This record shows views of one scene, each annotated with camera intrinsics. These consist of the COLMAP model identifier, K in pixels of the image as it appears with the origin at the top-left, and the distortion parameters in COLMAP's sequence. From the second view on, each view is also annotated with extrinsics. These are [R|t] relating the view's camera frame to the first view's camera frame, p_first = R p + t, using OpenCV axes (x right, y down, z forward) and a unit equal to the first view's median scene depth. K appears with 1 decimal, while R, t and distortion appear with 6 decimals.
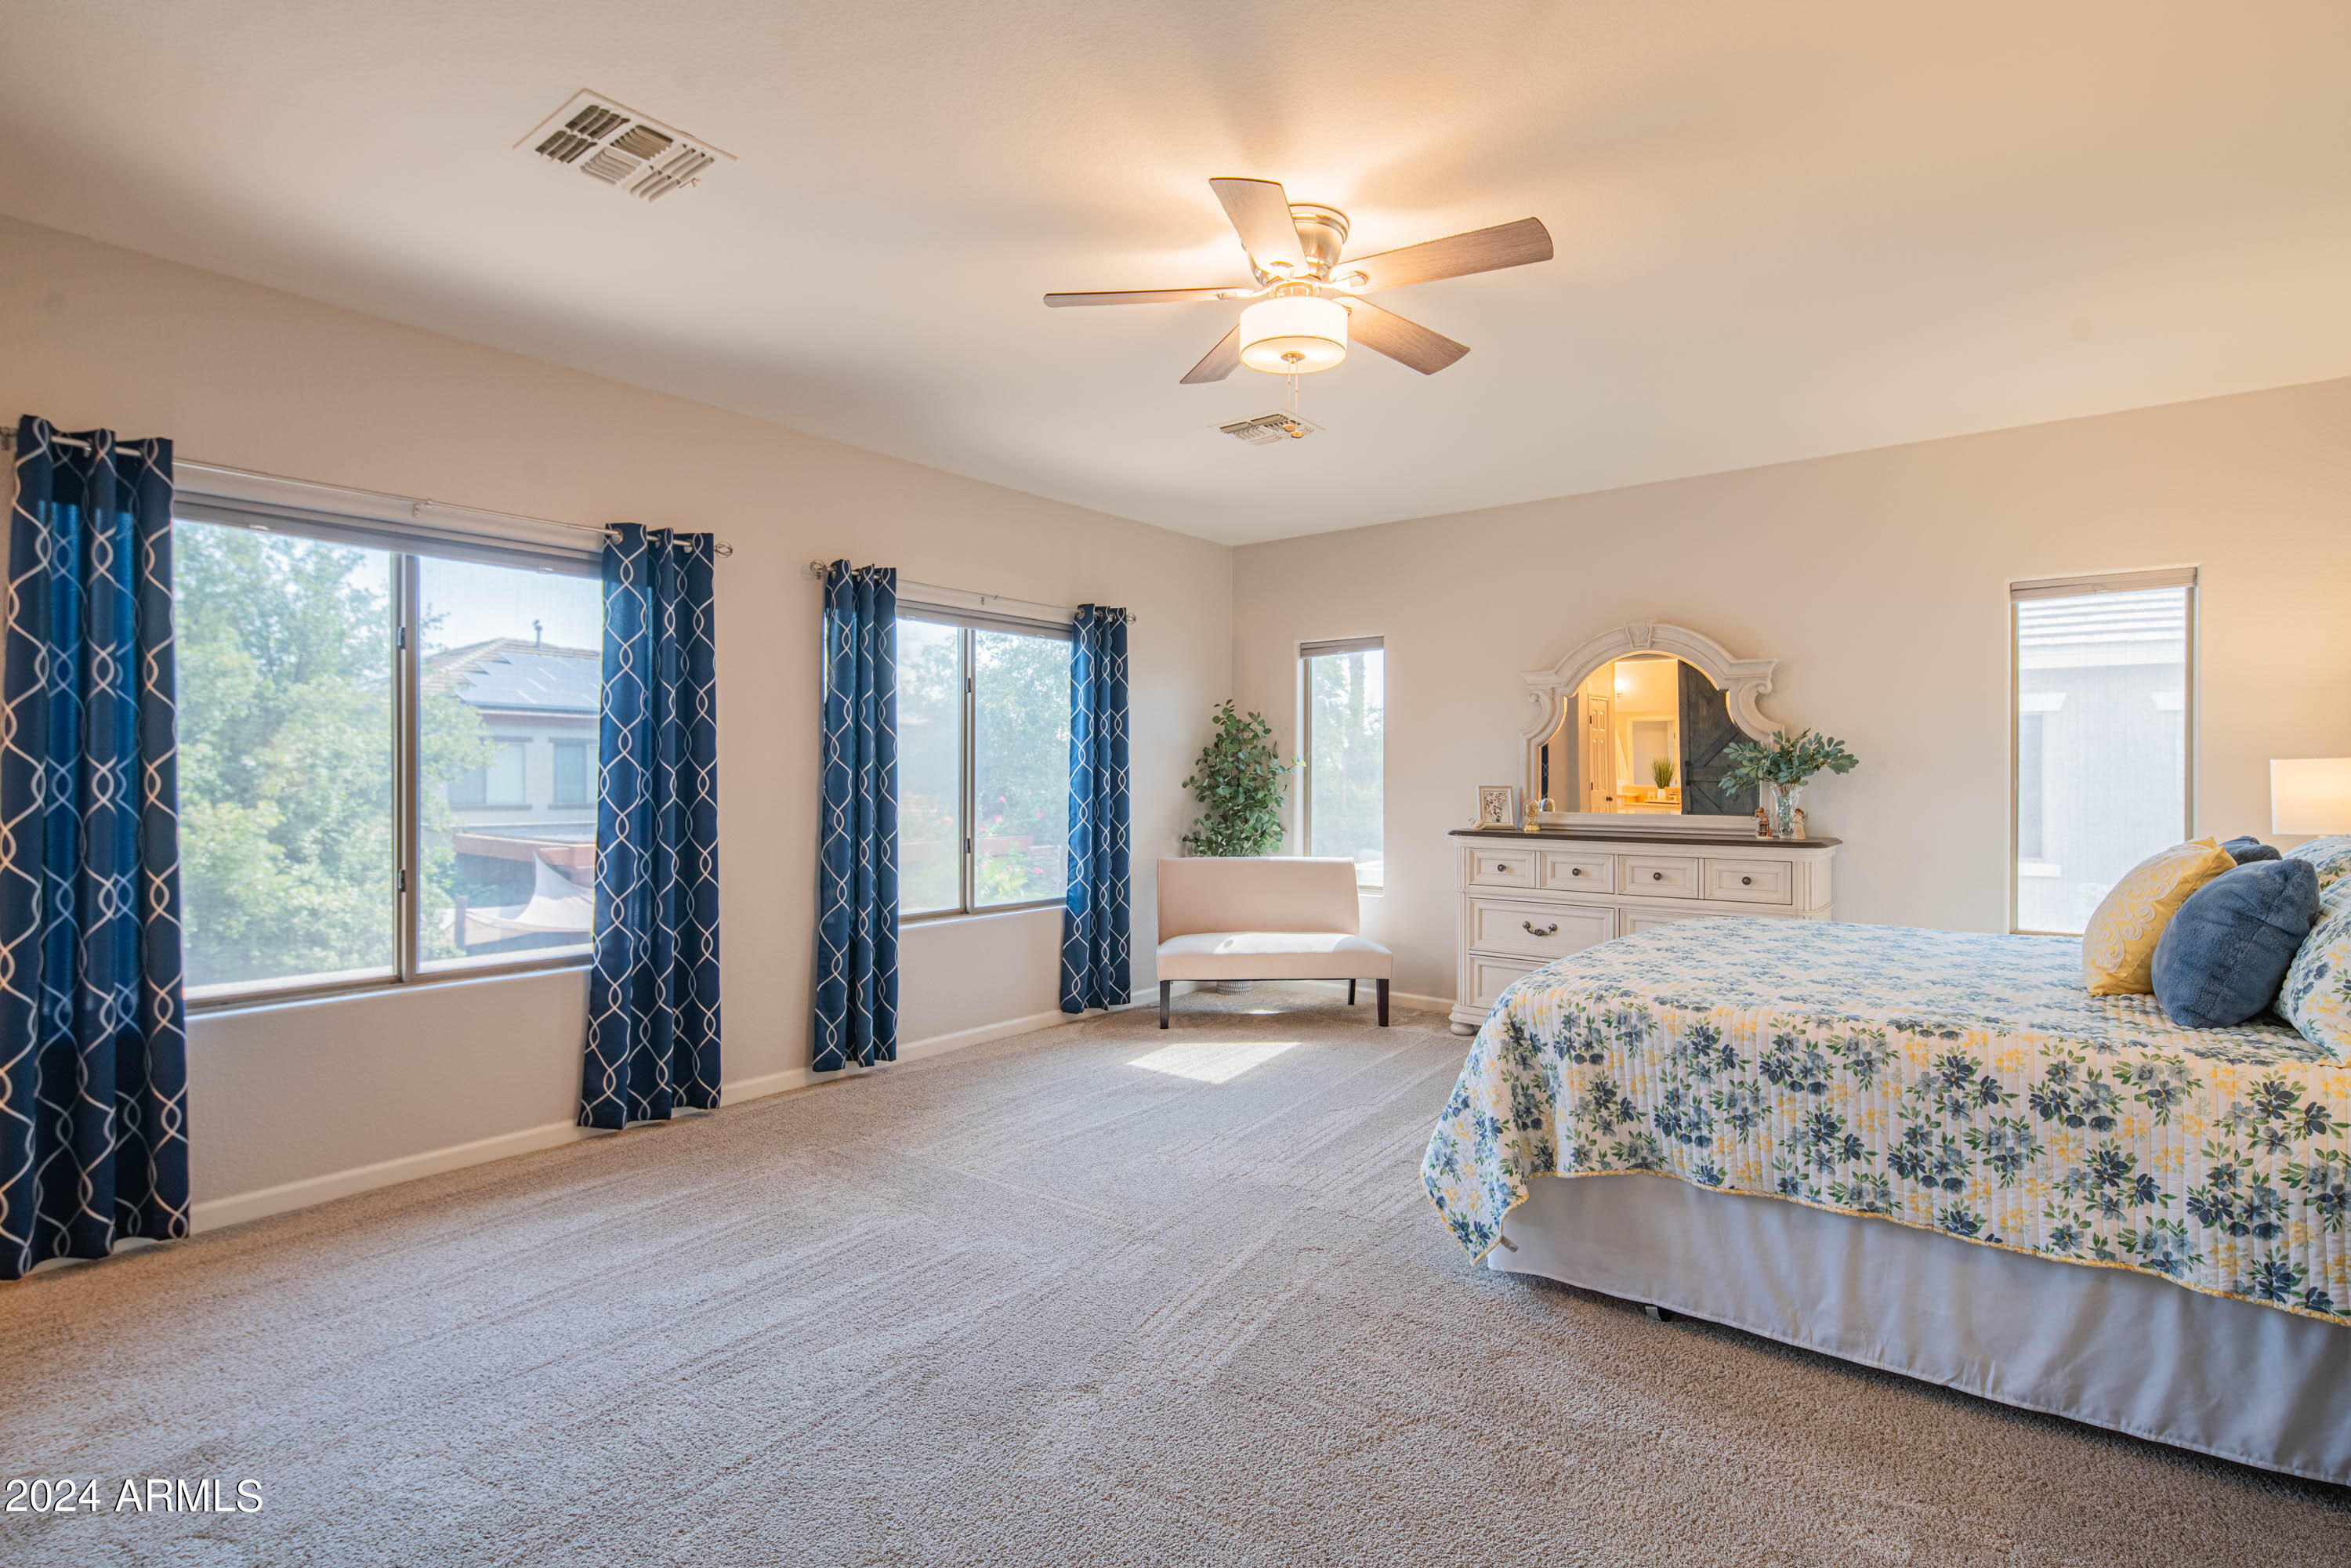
lens RADIAL K [[1156.9, 0, 1140.9], [0, 1156.9, 776.6], [0, 0, 1]] dist [0.001356, -0.001492]
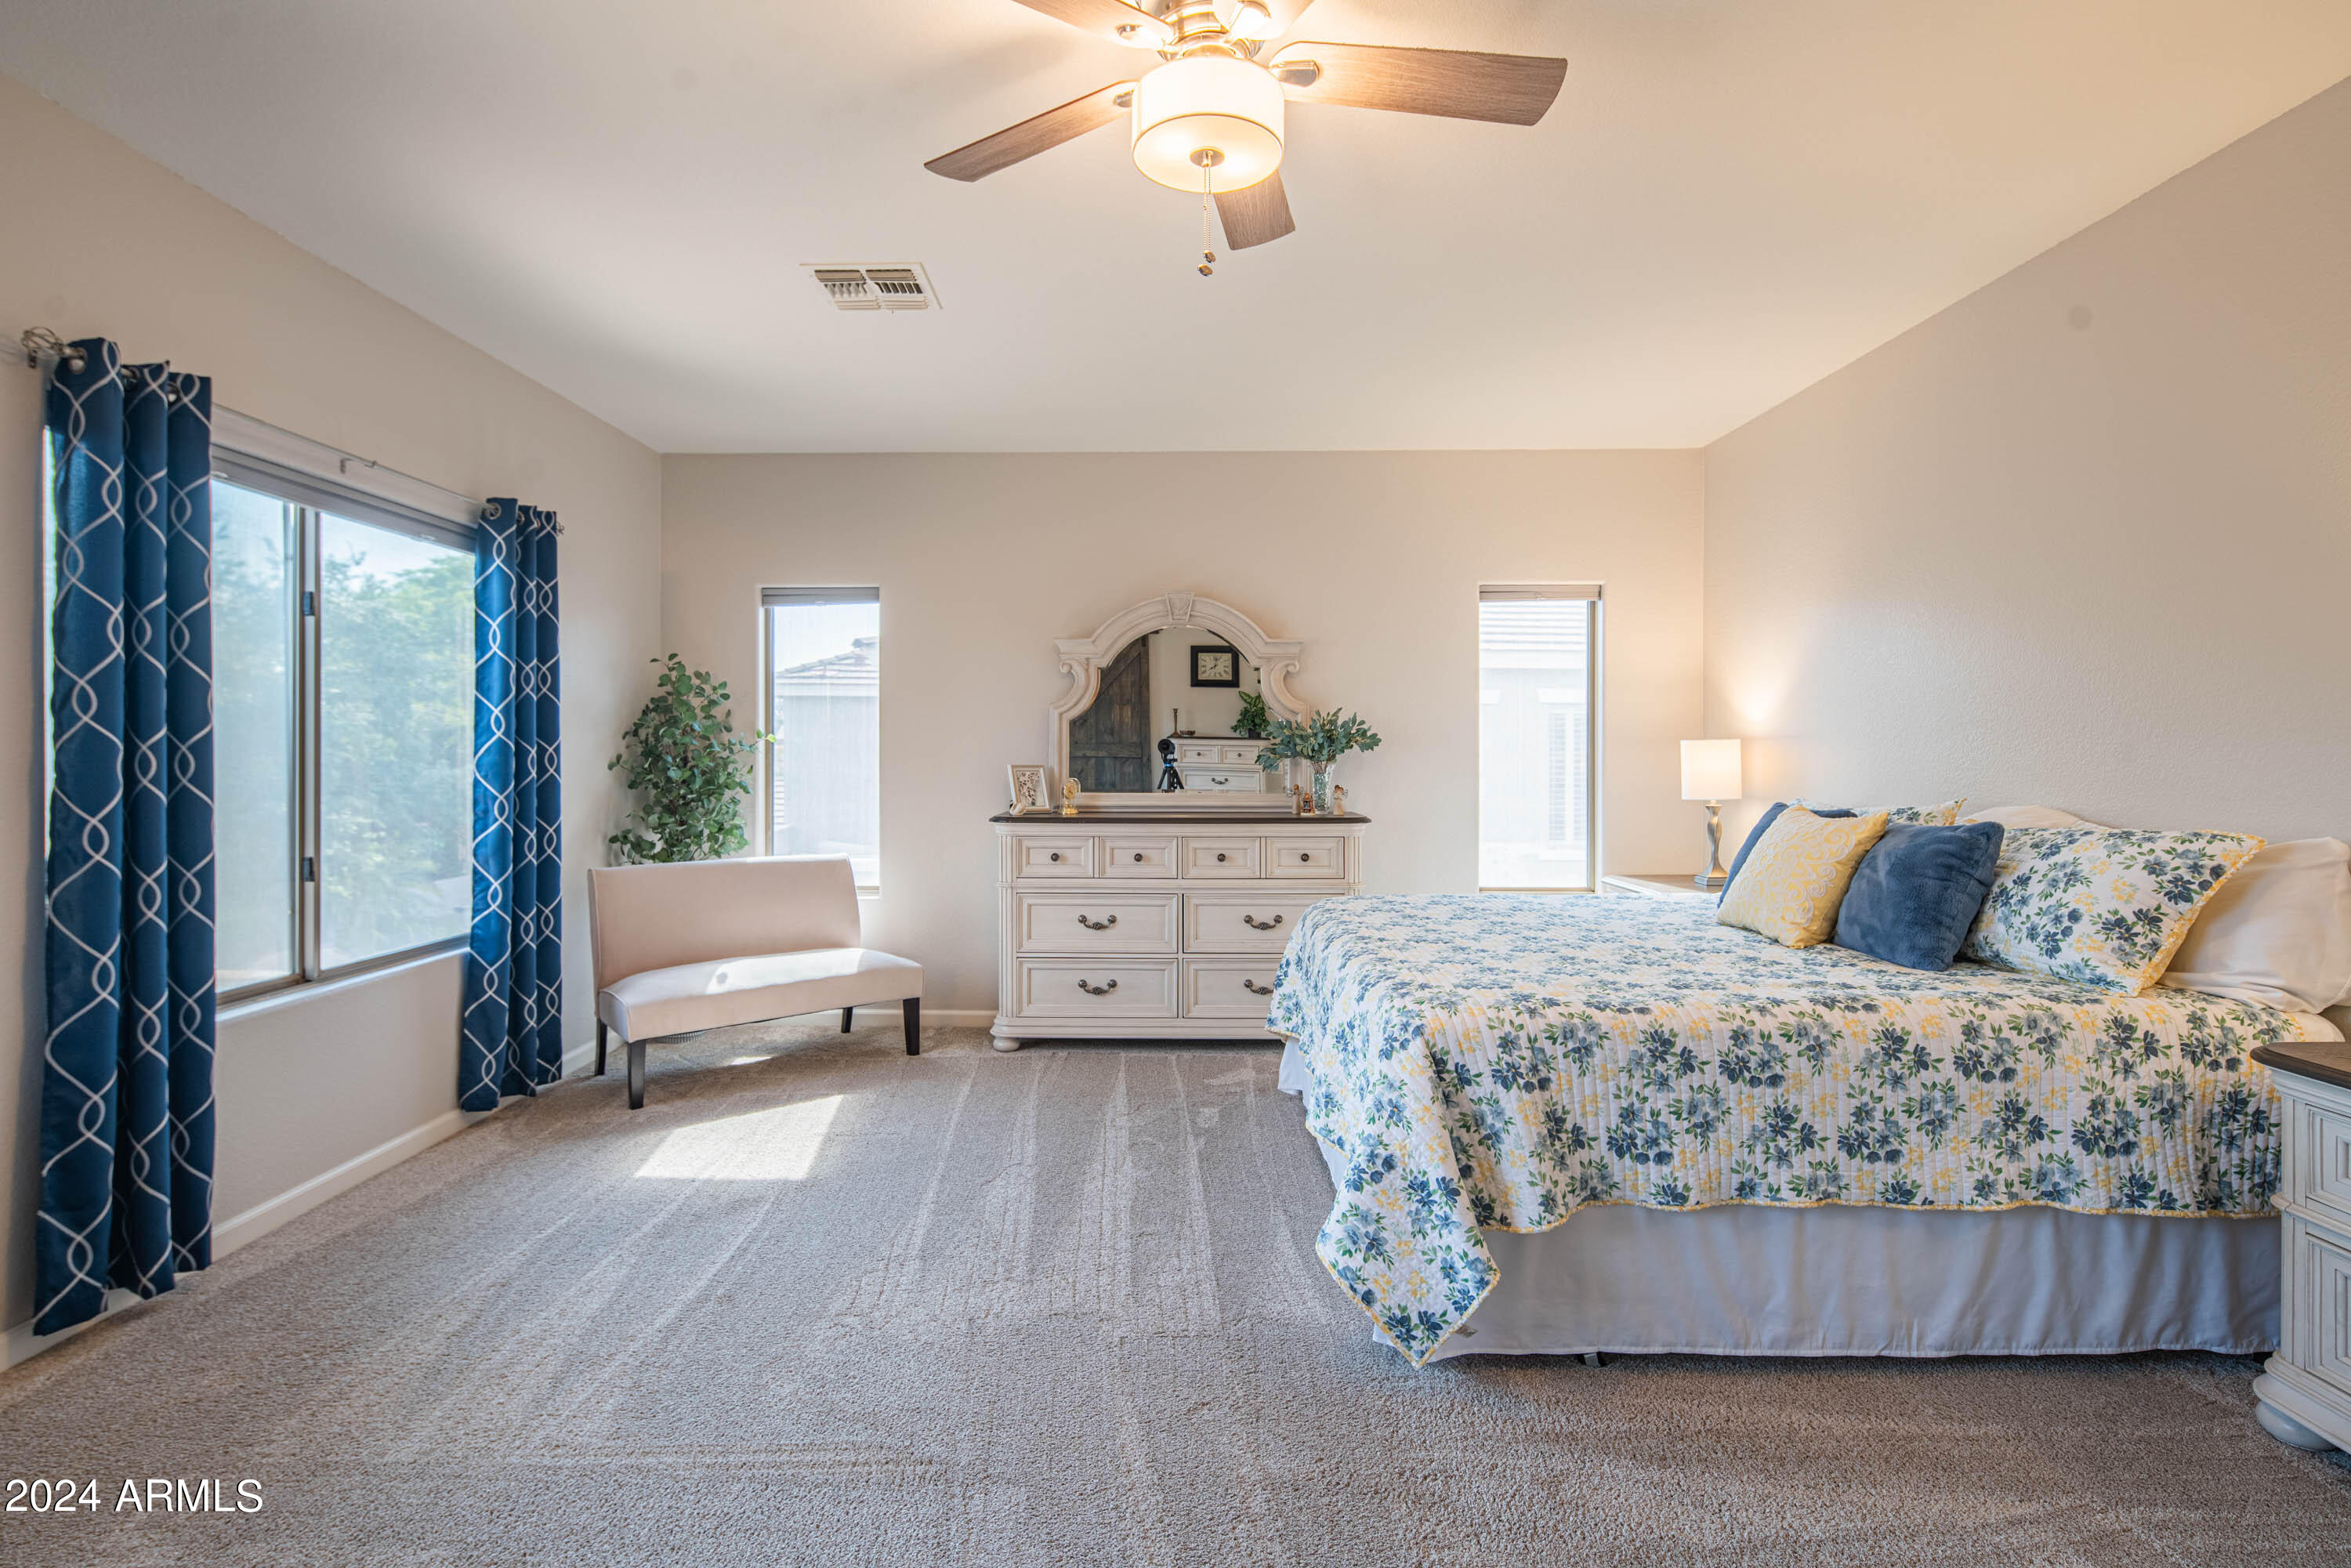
lens RADIAL K [[1162.5, 0, 1171.5], [0, 1162.5, 757.7], [0, 0, 1]] dist [0.001823, -0.001368]
pose [[0.783536, -0.002013, 0.621343, -0.338382], [0.000780, 0.999997, 0.002256, 0.000908], [-0.621346, -0.001283, 0.783535, 0.474353]]
